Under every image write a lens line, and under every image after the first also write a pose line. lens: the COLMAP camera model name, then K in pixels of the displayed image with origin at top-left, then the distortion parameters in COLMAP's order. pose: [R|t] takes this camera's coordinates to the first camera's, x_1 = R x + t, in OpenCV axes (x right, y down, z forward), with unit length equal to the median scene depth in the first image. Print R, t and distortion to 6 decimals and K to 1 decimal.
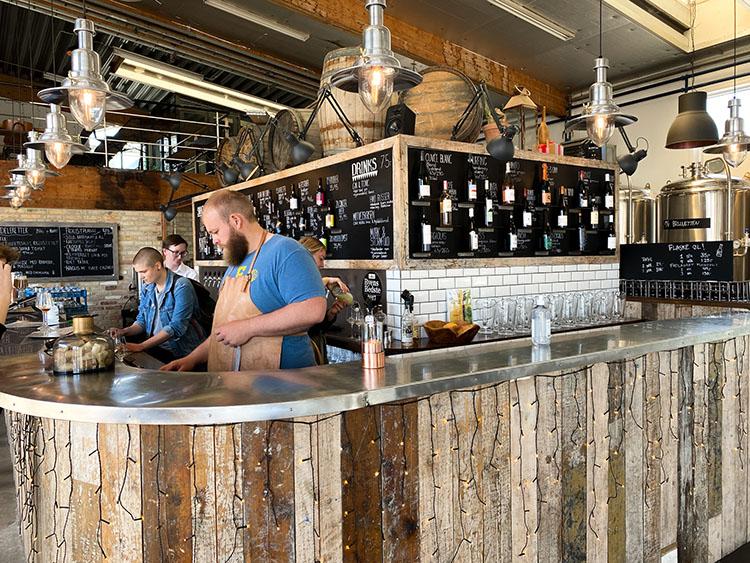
lens RADIAL K [[570.6, 0, 371.8], [0, 570.6, 279.2], [0, 0, 1]] dist [0.027581, -0.001490]
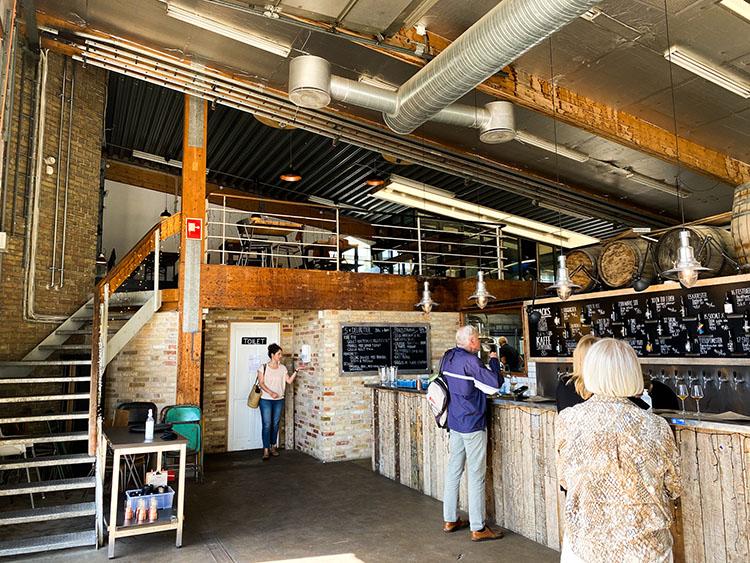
lens RADIAL K [[570.6, 0, 371.8], [0, 570.6, 279.2], [0, 0, 1]] dist [0.027581, -0.001490]
pose [[0.989959, -0.014574, -0.140599, -0.391311], [-0.009030, 0.986119, -0.165794, 0.005643], [0.141063, 0.165398, 0.976086, -0.136296]]
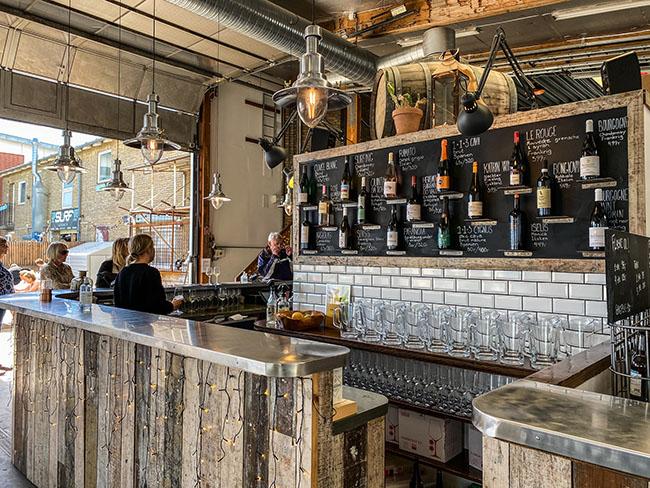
lens RADIAL K [[494.6, 0, 322.2], [0, 494.6, 242.0], [0, 0, 1]] dist [0.027581, -0.001490]
pose [[0.212501, -0.005469, -0.977146, 1.112198], [-0.048320, 0.998702, -0.016098, -0.049435], [0.975965, 0.050636, 0.211961, 0.833912]]
